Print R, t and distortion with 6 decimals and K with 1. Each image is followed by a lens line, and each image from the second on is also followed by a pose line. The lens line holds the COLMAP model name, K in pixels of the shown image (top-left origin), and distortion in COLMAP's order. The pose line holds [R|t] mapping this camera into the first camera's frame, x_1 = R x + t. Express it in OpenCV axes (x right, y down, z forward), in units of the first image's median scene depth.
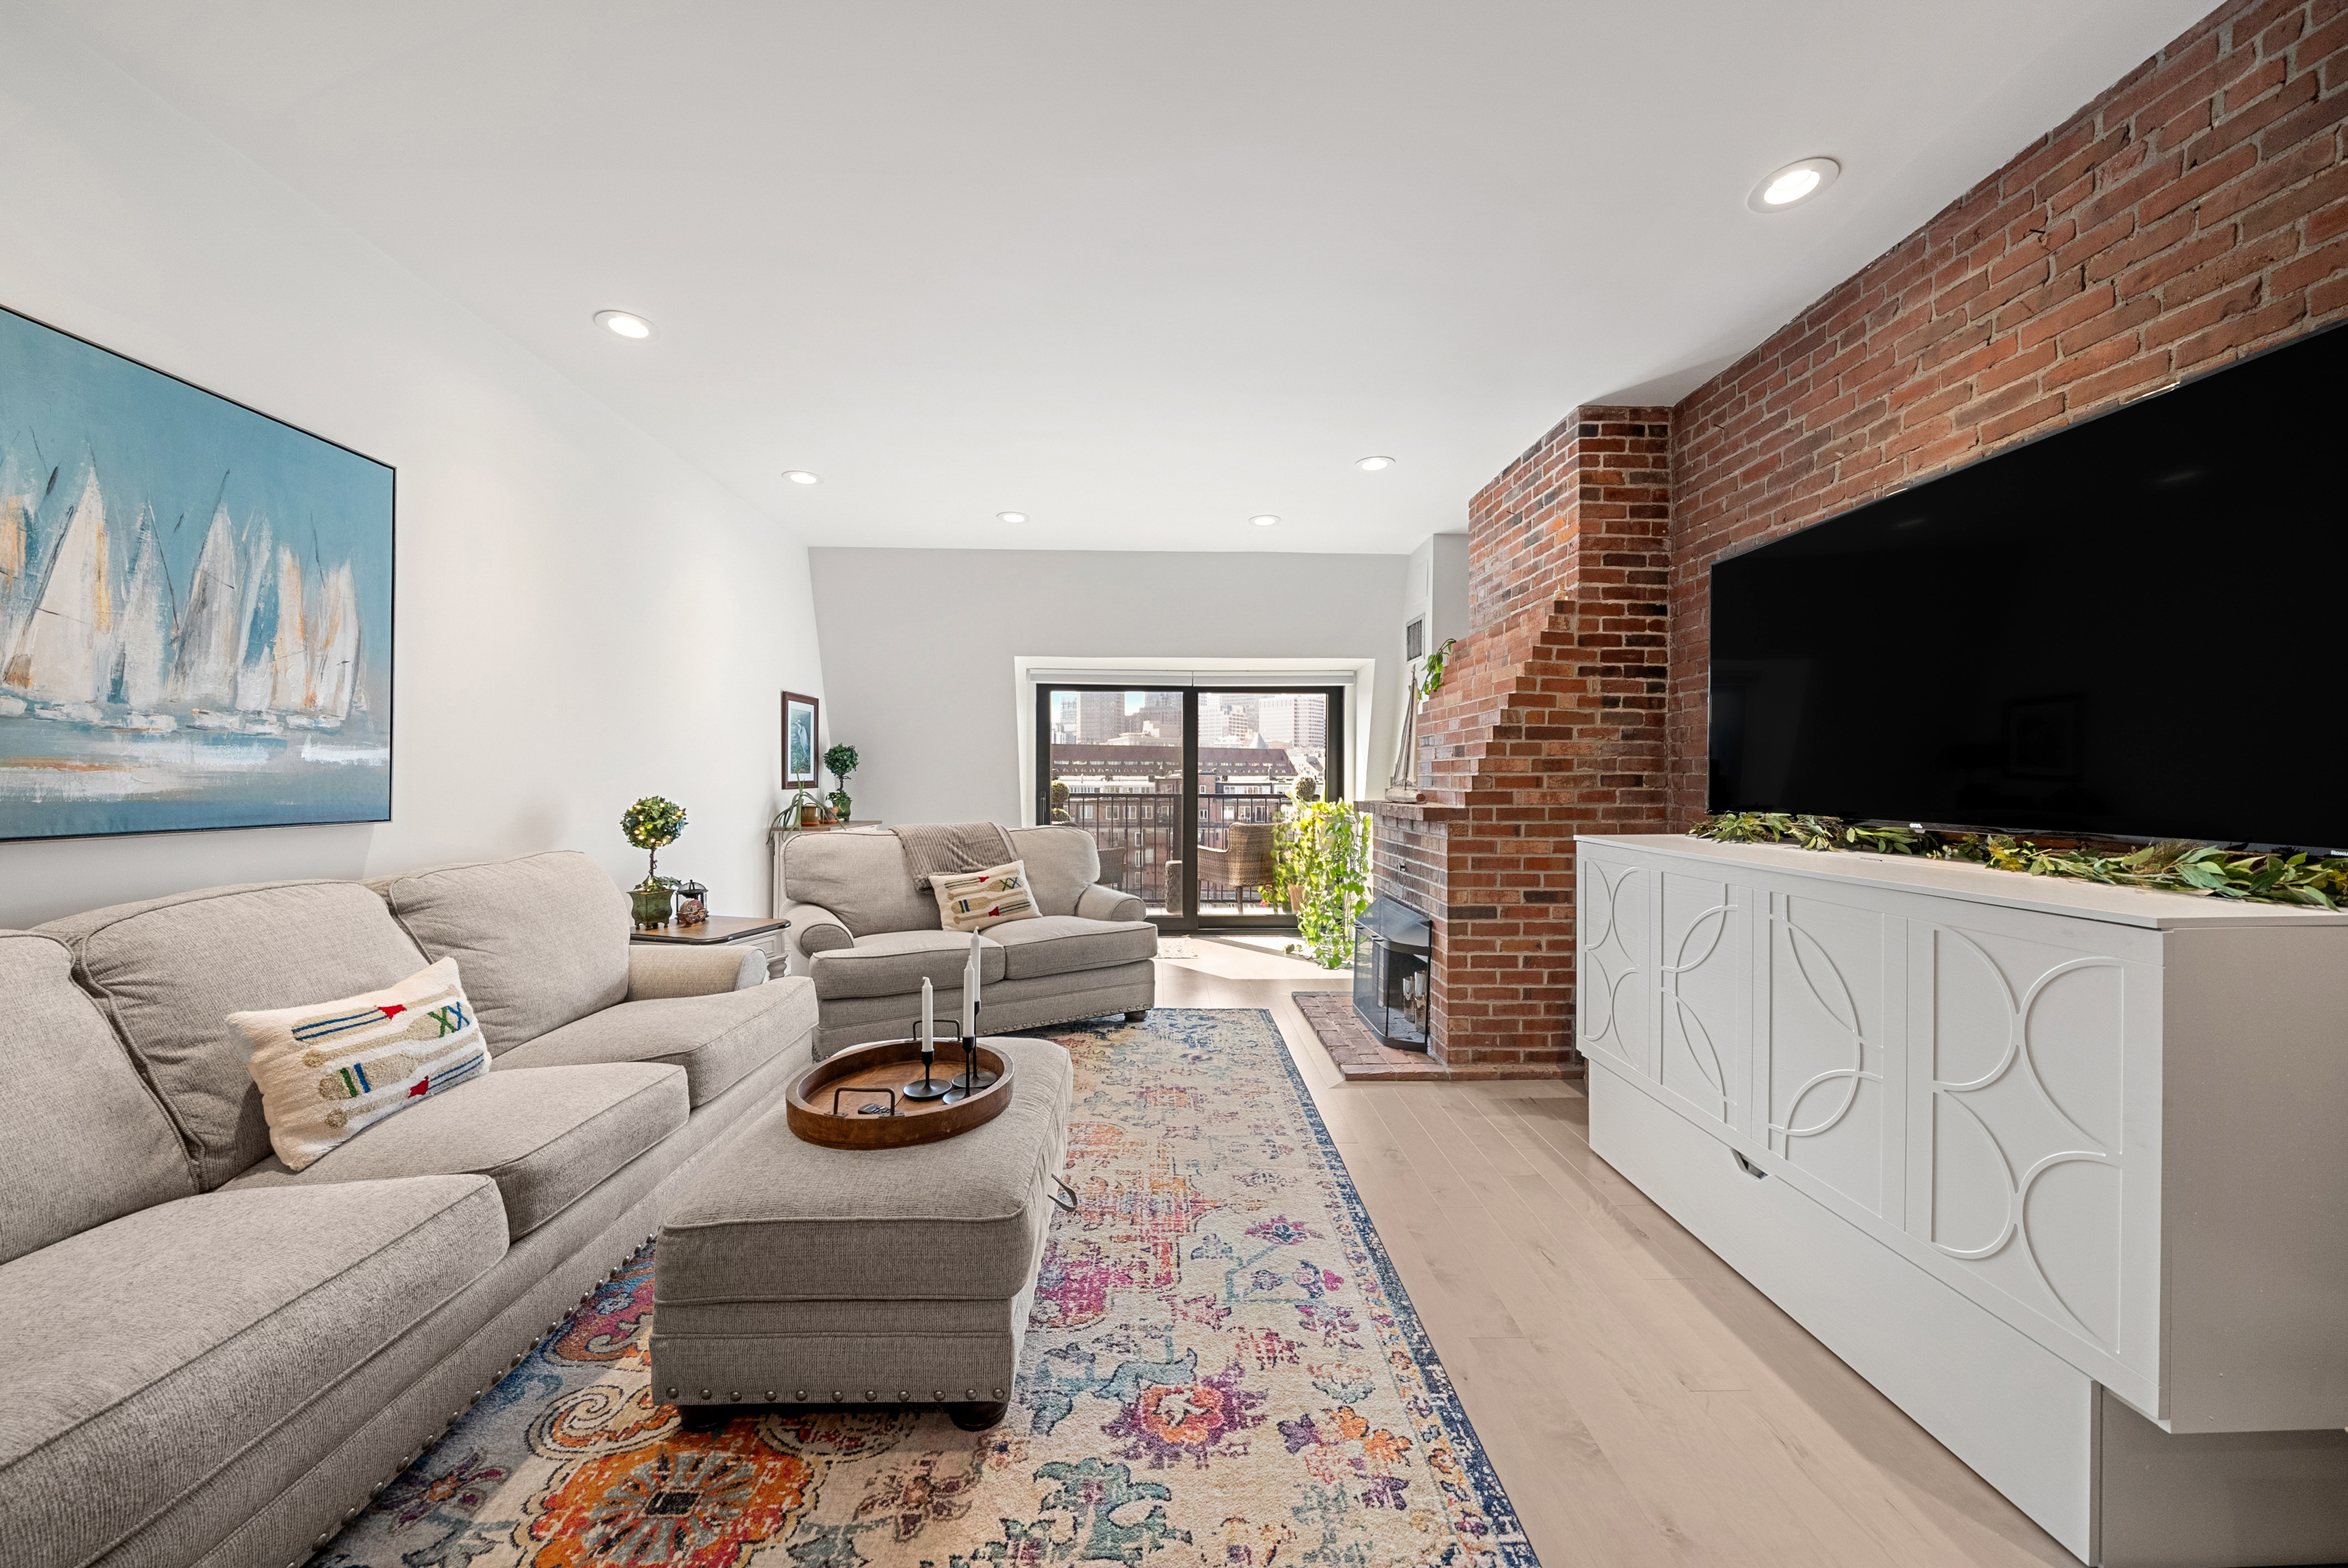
lens RADIAL K [[801.4, 0, 1163.9], [0, 801.4, 784.9], [0, 0, 1]] dist [-0.006729, 0.000072]
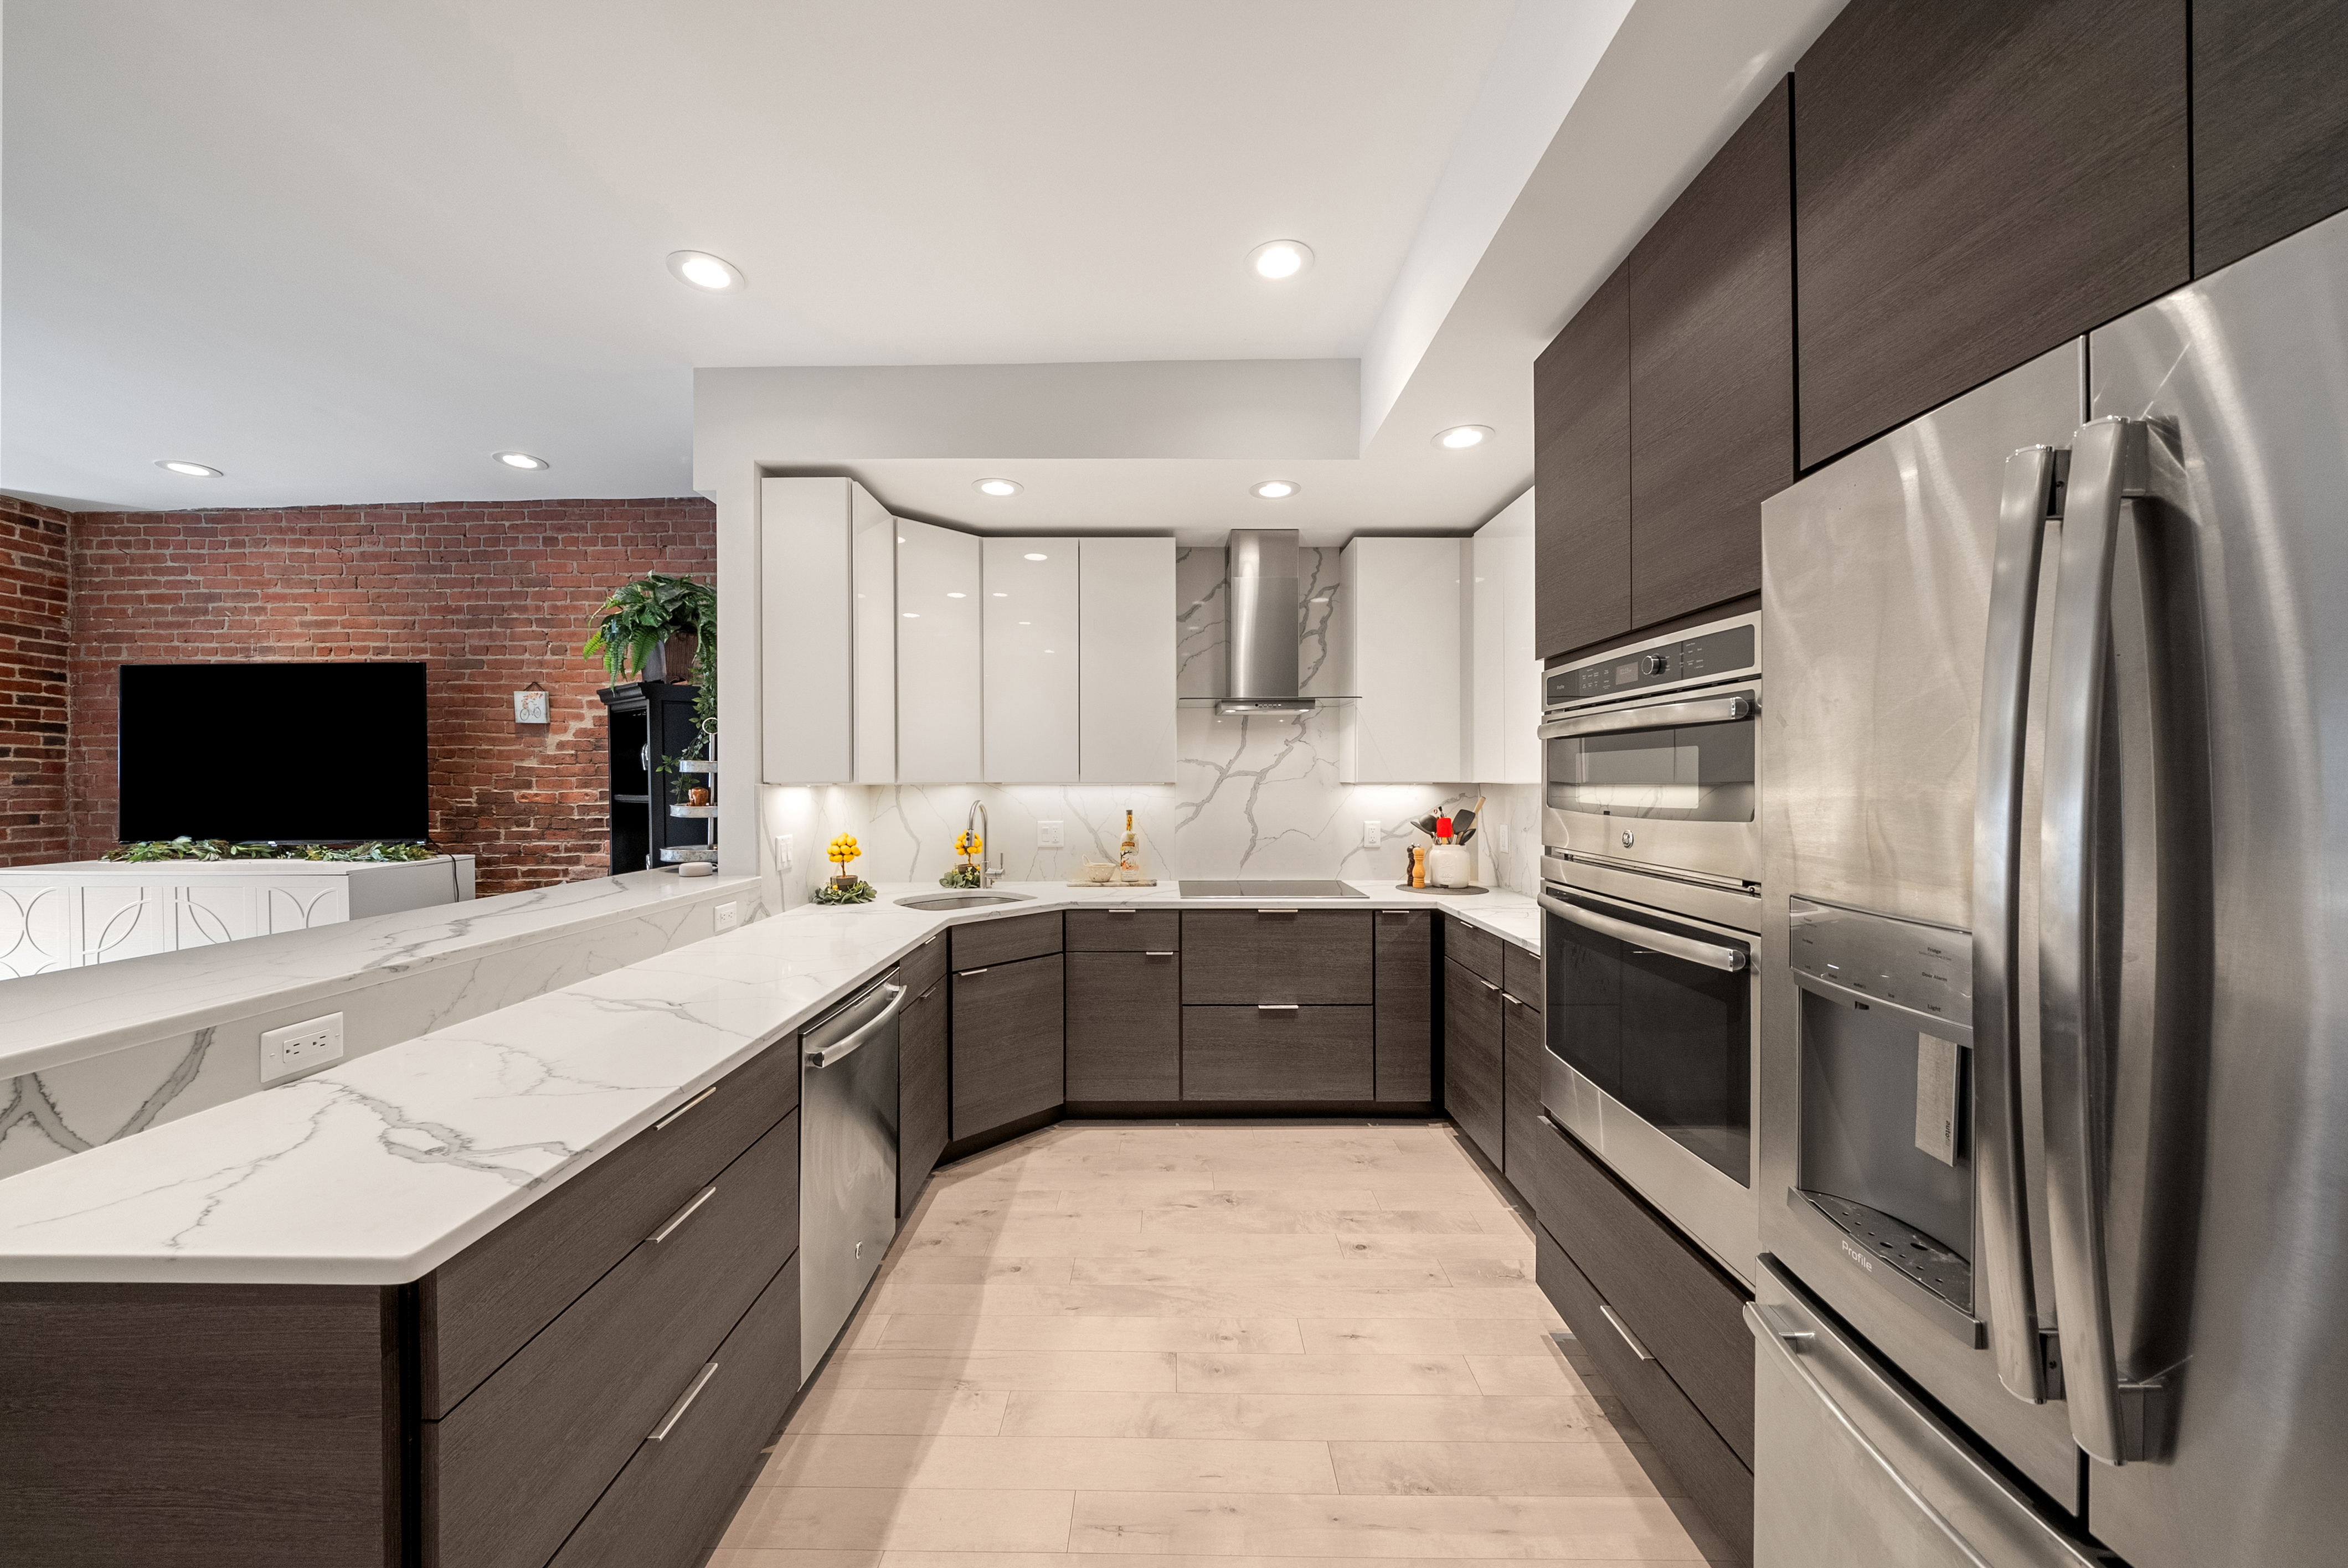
lens RADIAL K [[795.9, 0, 1162.1], [0, 795.9, 782.3], [0, 0, 1]] dist [-0.007788, 0.000655]
pose [[0.026435, -0.003214, 0.999645, -0.533227], [0.012471, 0.999918, 0.002885, -0.043470], [-0.999573, 0.012391, 0.026473, -0.710553]]
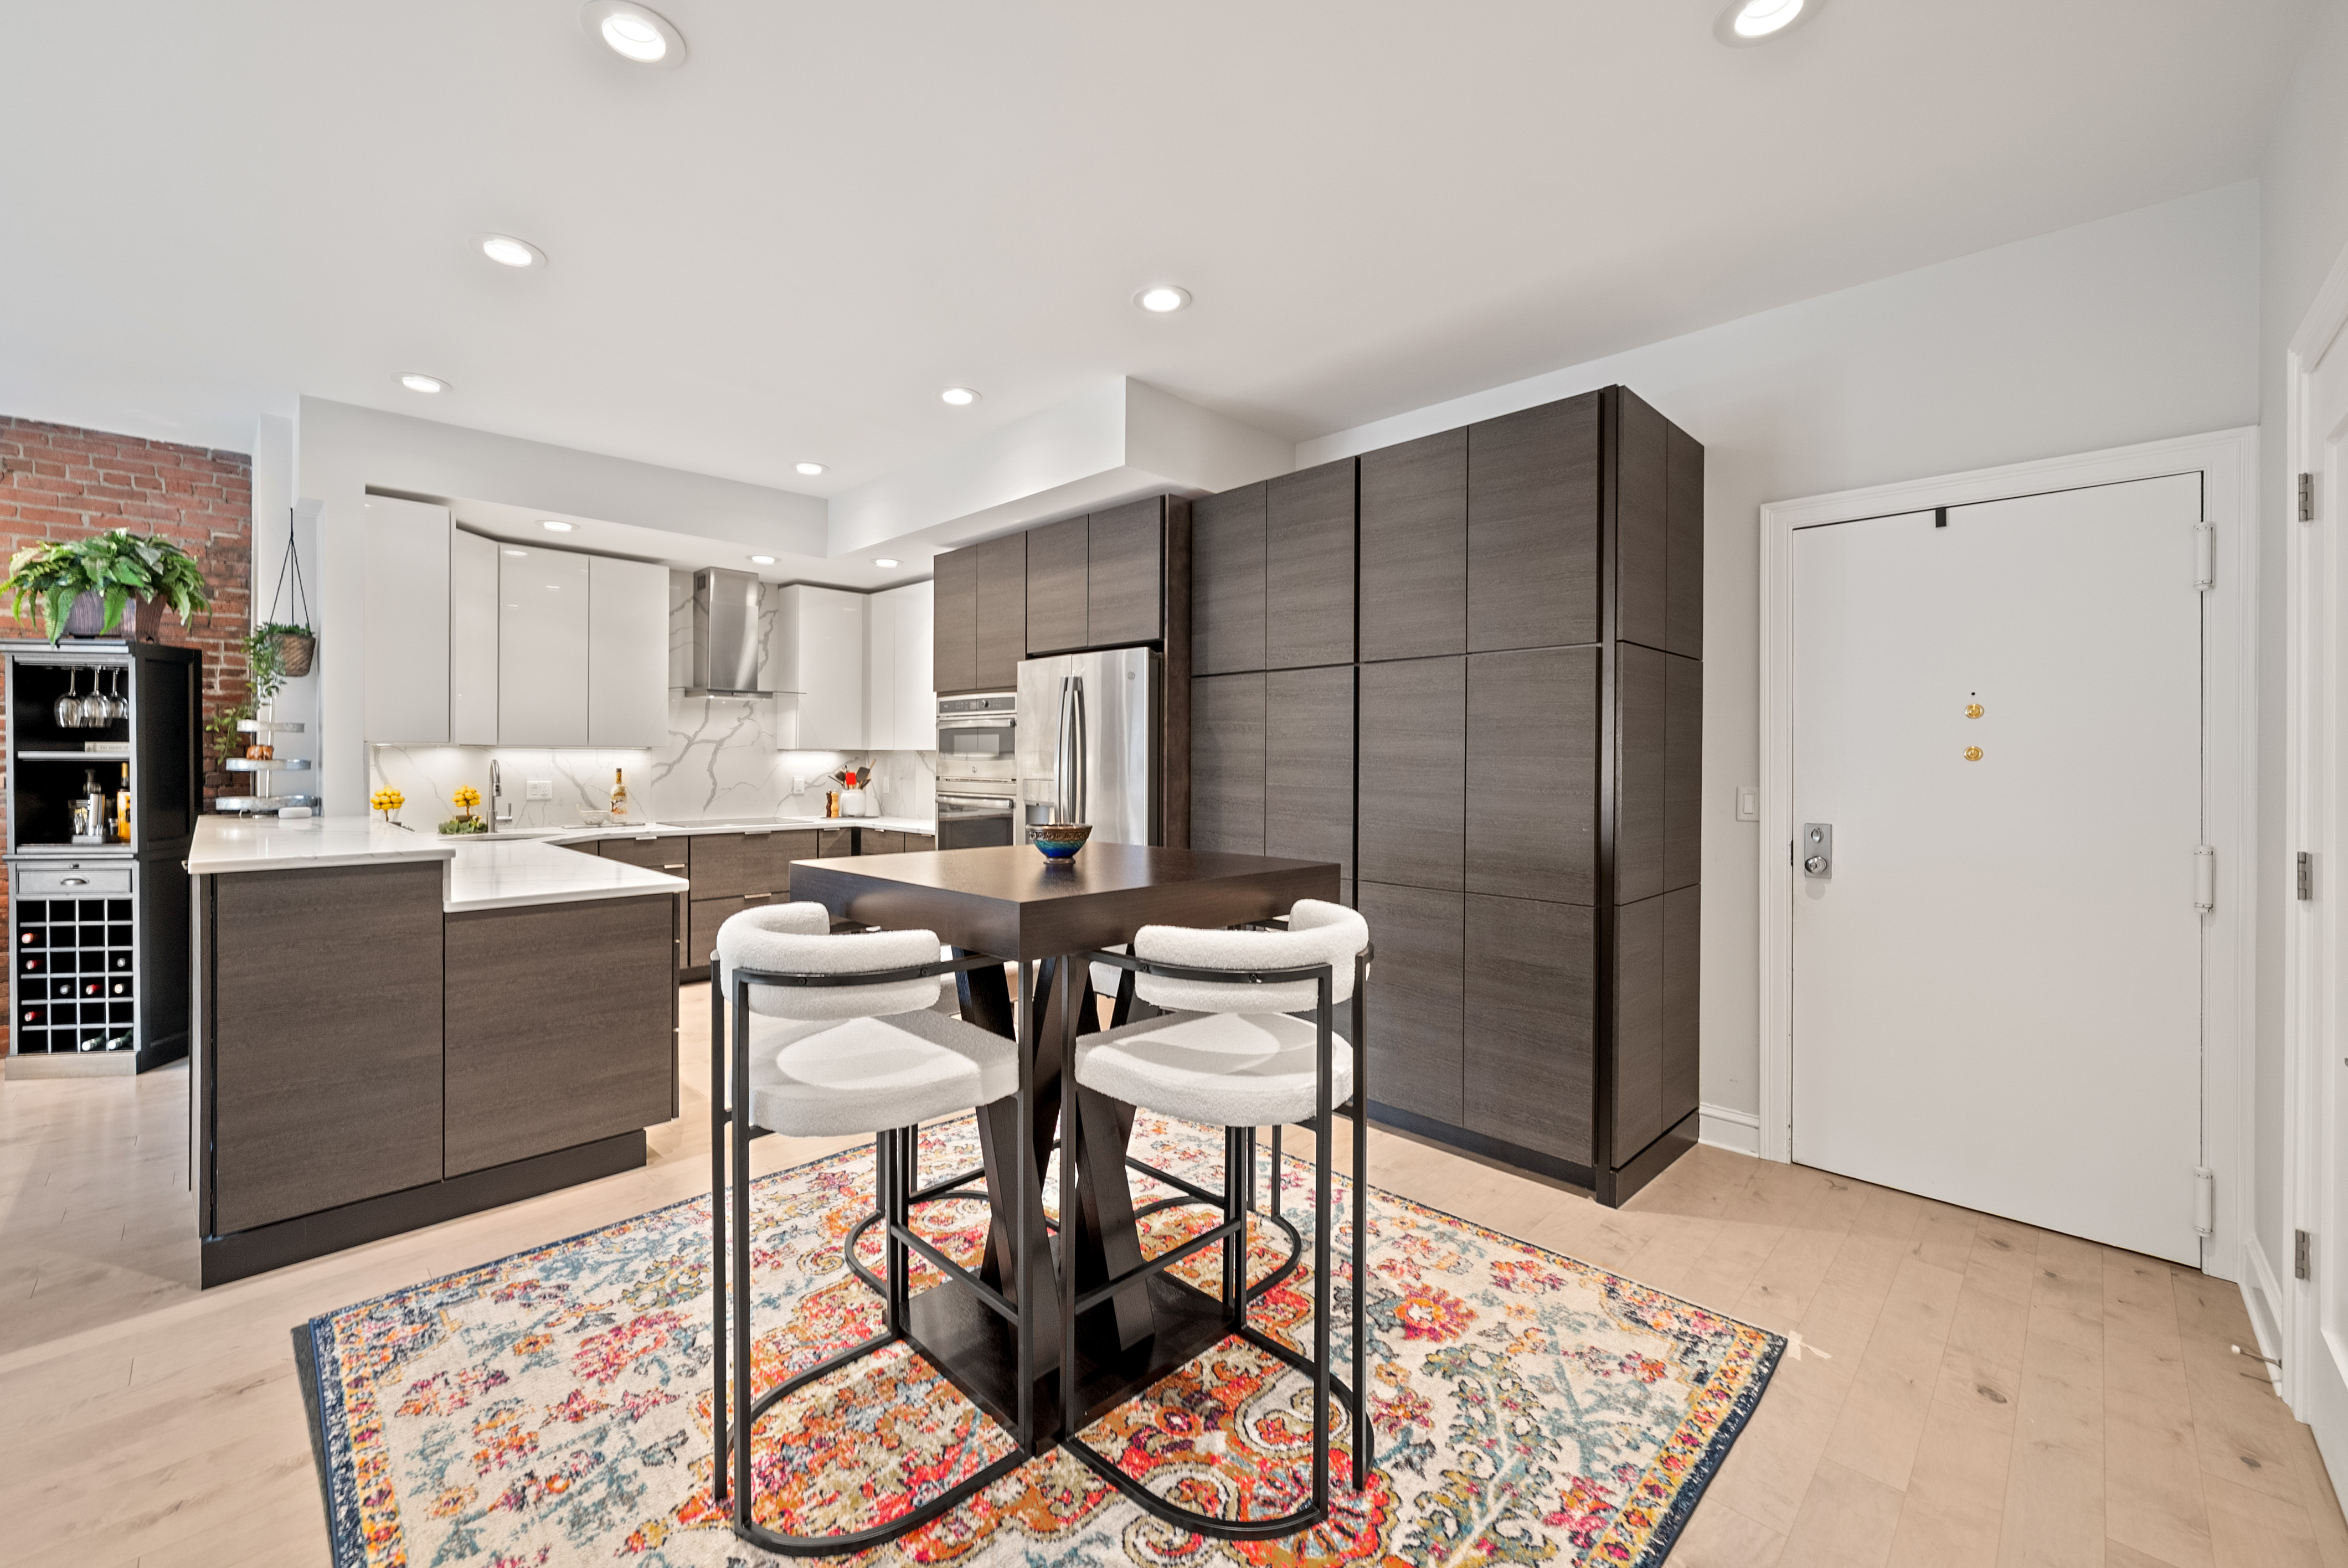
lens RADIAL K [[946.0, 0, 1162.8], [0, 946.0, 758.1], [0, 0, 1]] dist [0.000303, -0.000153]
pose [[-0.698442, -0.004862, 0.715651, -1.342200], [0.001053, 0.999969, 0.007820, -0.032452], [-0.715666, 0.006215, -0.698415, -0.133762]]
